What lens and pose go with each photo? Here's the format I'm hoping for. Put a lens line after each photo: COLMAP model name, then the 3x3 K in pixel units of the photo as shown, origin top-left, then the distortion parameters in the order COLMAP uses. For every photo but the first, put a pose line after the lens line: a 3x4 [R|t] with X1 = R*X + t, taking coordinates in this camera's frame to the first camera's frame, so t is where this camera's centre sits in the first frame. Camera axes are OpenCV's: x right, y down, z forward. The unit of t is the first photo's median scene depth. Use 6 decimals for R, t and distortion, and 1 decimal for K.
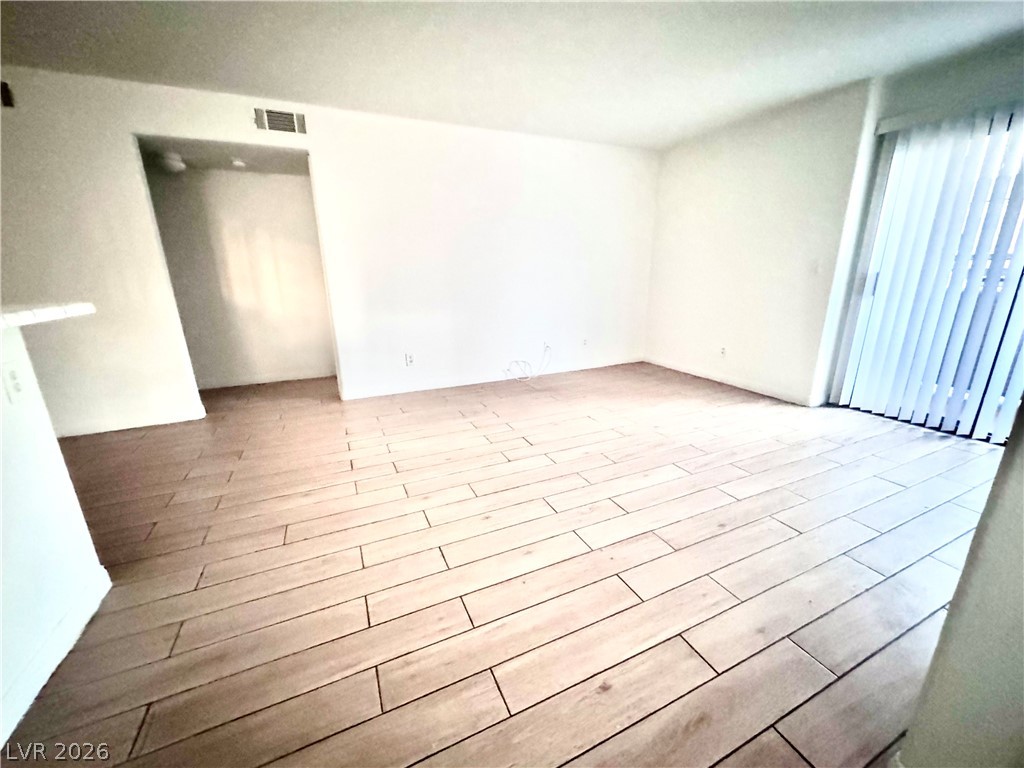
lens RADIAL K [[407.7, 0, 512.0], [0, 407.7, 384.0], [0, 0, 1]] dist [0.001431, -0.000116]
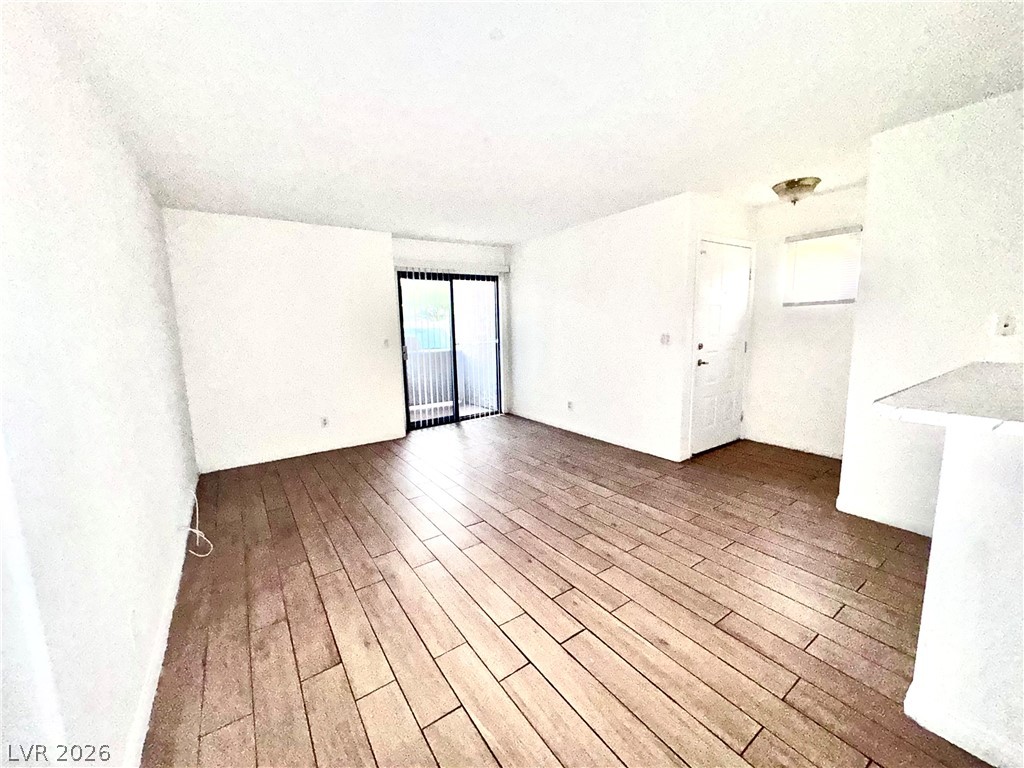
lens RADIAL K [[407.7, 0, 512.0], [0, 407.7, 384.0], [0, 0, 1]] dist [0.001431, -0.000116]
pose [[-0.169703, -0.127558, 0.977205, -1.095032], [0.297752, 0.938610, 0.174228, -0.391070], [-0.939439, 0.320532, -0.121305, 1.151928]]
